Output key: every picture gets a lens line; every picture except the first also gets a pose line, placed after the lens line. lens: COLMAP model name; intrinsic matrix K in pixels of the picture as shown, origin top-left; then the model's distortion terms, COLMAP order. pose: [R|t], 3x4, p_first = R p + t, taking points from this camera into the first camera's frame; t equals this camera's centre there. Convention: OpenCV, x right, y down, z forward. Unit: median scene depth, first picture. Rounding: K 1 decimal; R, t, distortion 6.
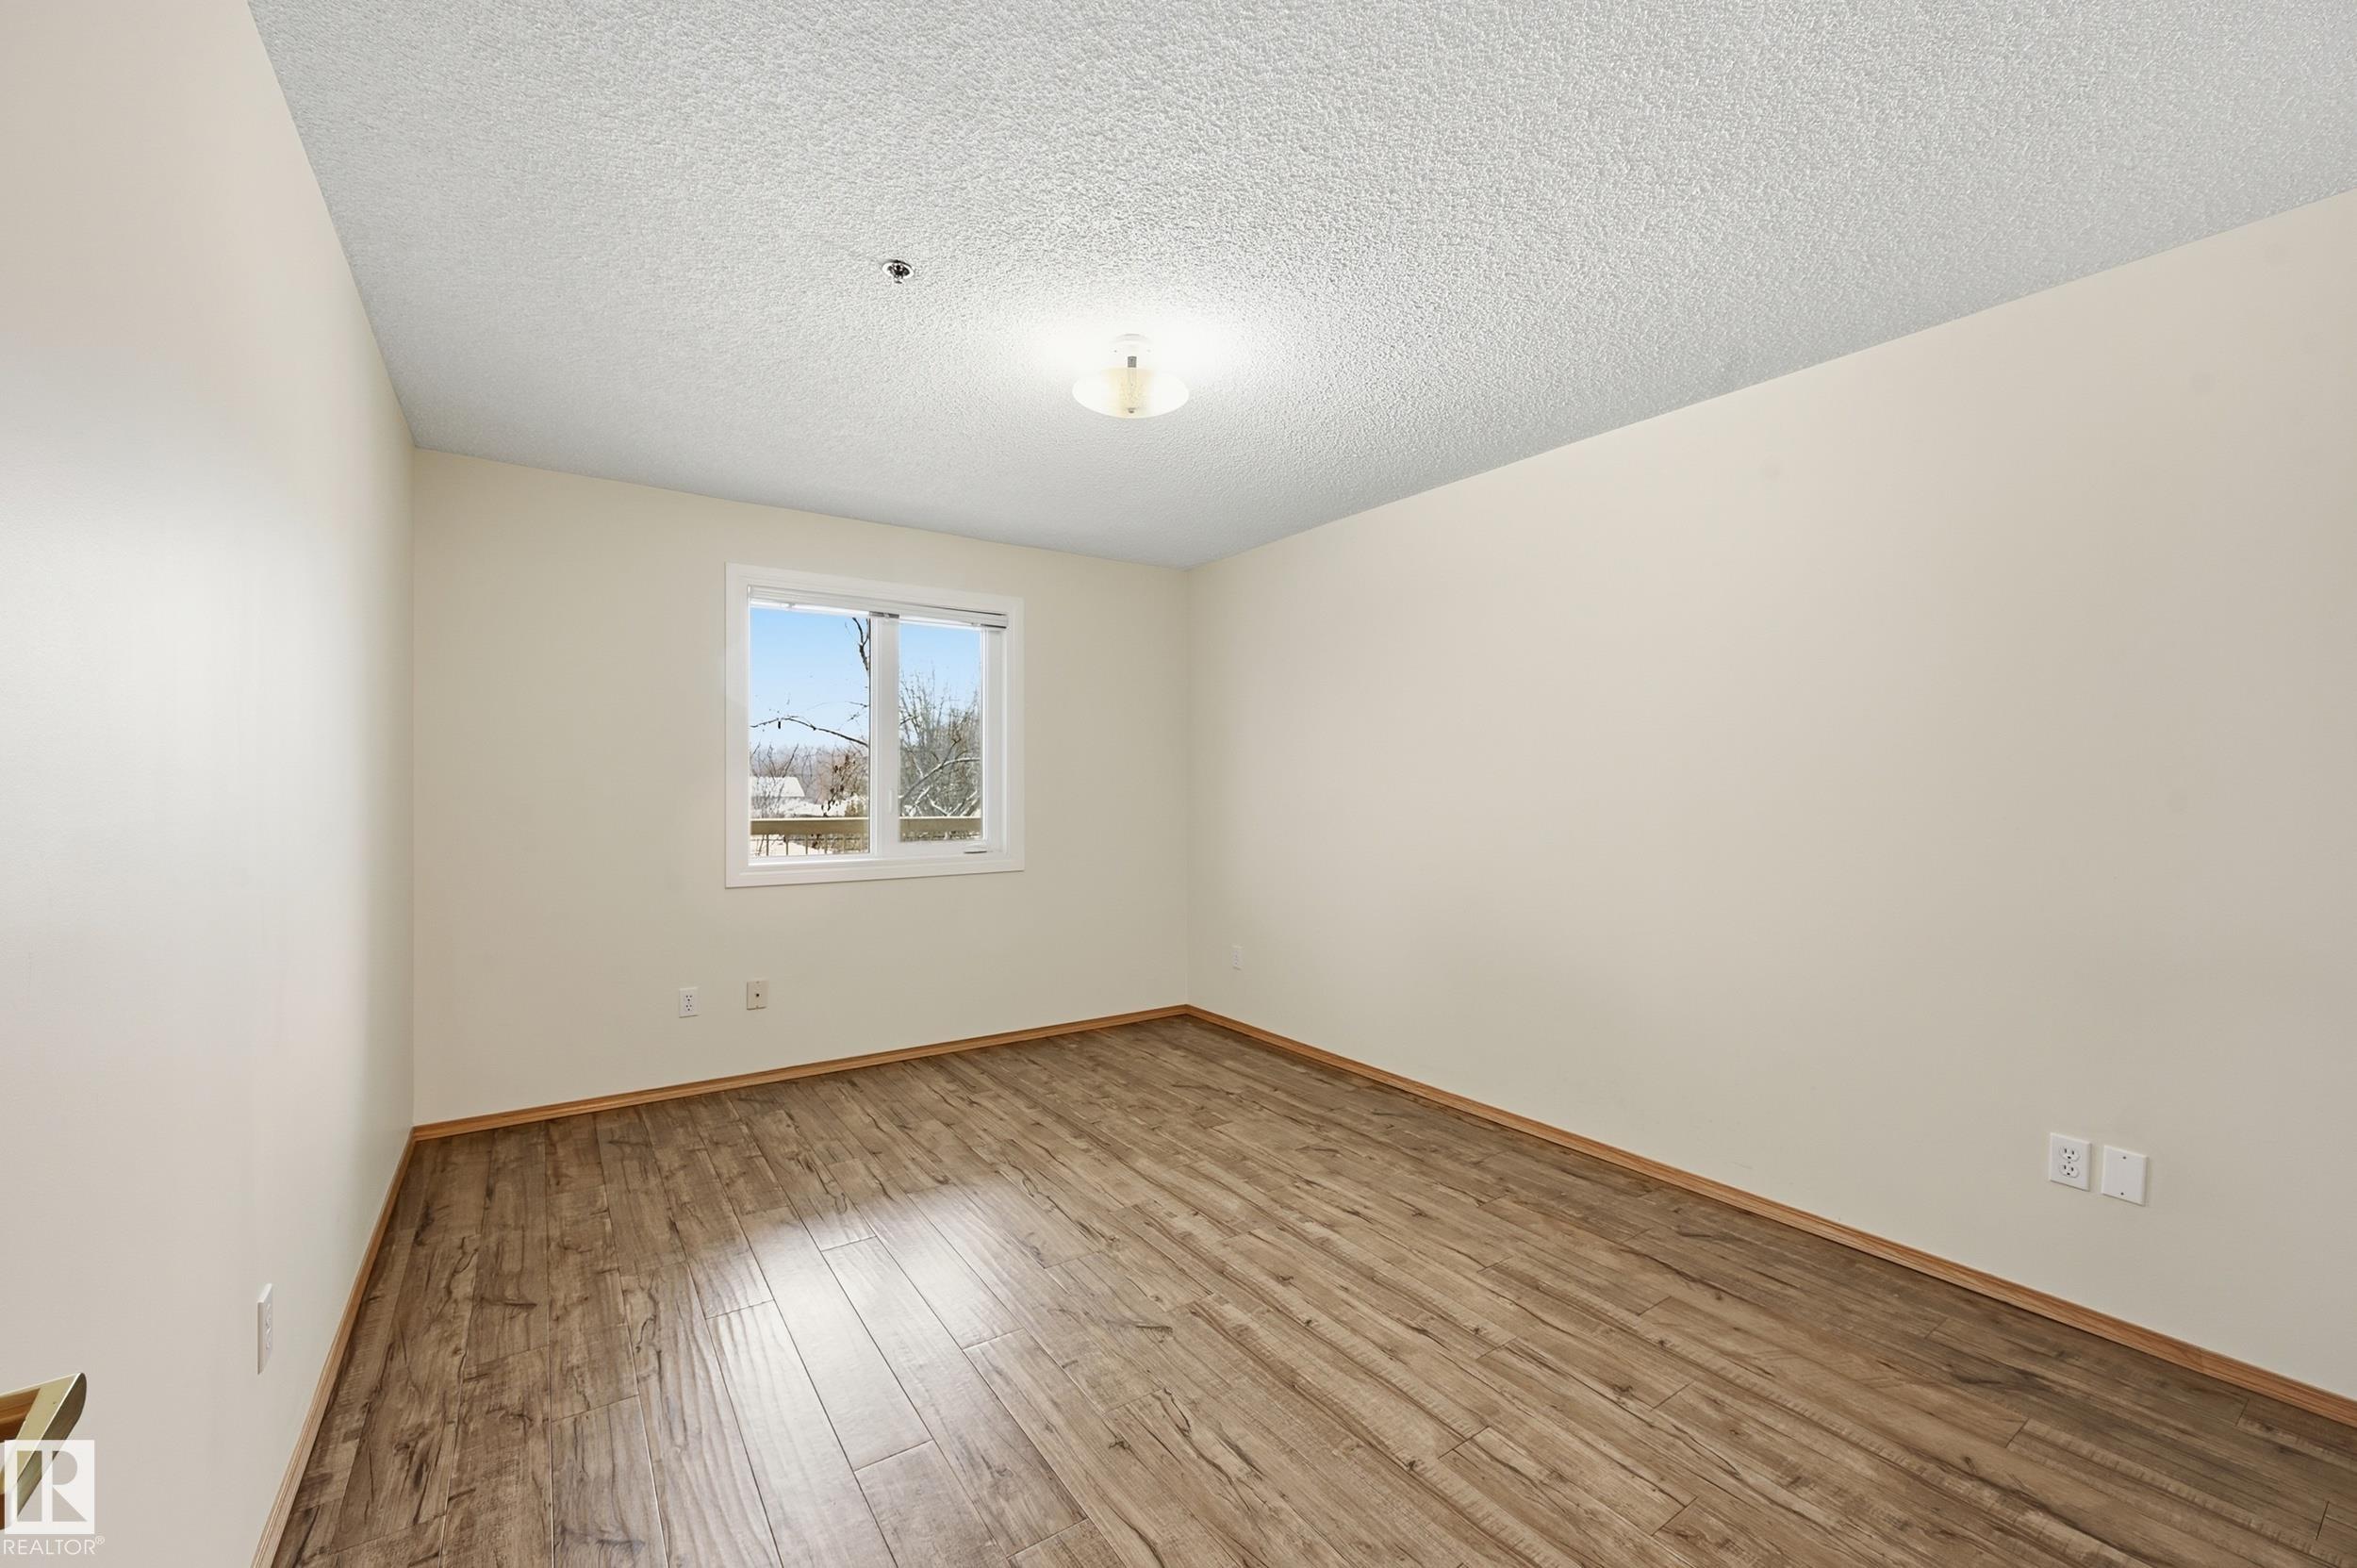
lens RADIAL K [[940.9, 0, 1186.1], [0, 940.9, 798.5], [0, 0, 1]] dist [0.001922, -0.000241]
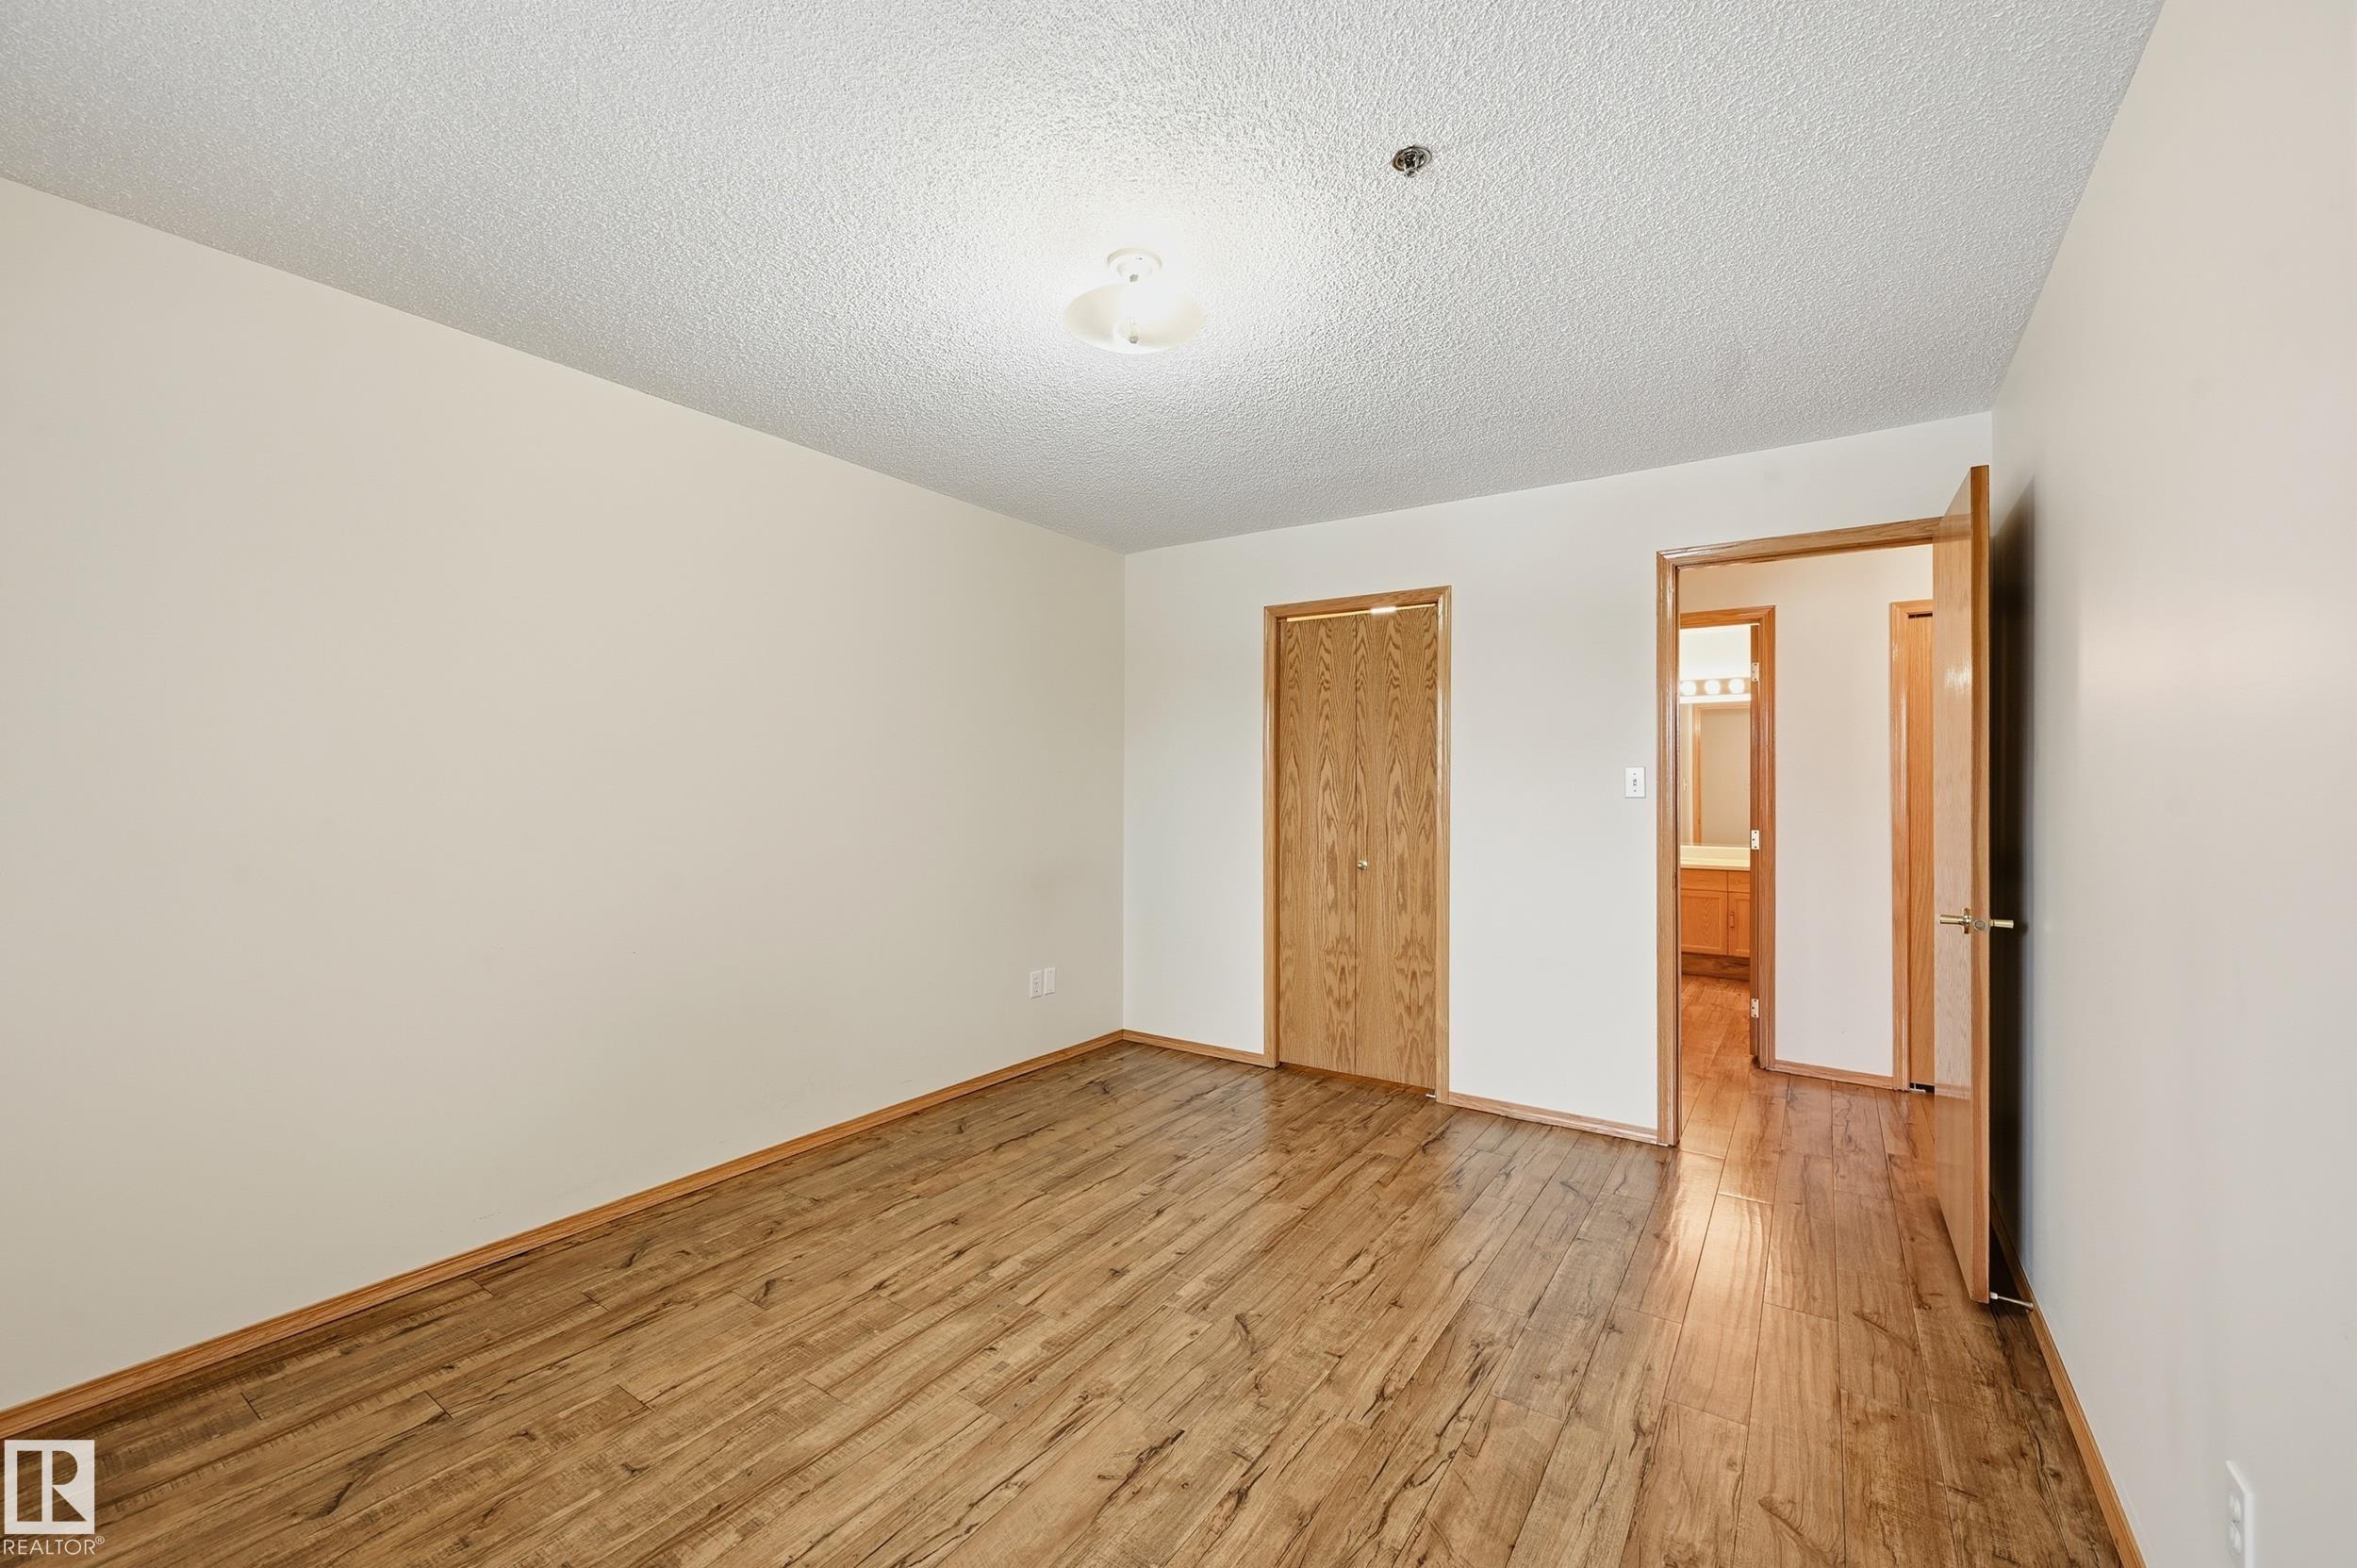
lens RADIAL K [[940.9, 0, 1185.8], [0, 940.9, 773.7], [0, 0, 1]] dist [0.001922, -0.000241]
pose [[-0.358988, 0.006493, 0.933319, -0.774012], [0.007311, 0.999965, -0.004145, -0.023208], [-0.933313, 0.005336, -0.359023, 1.138062]]
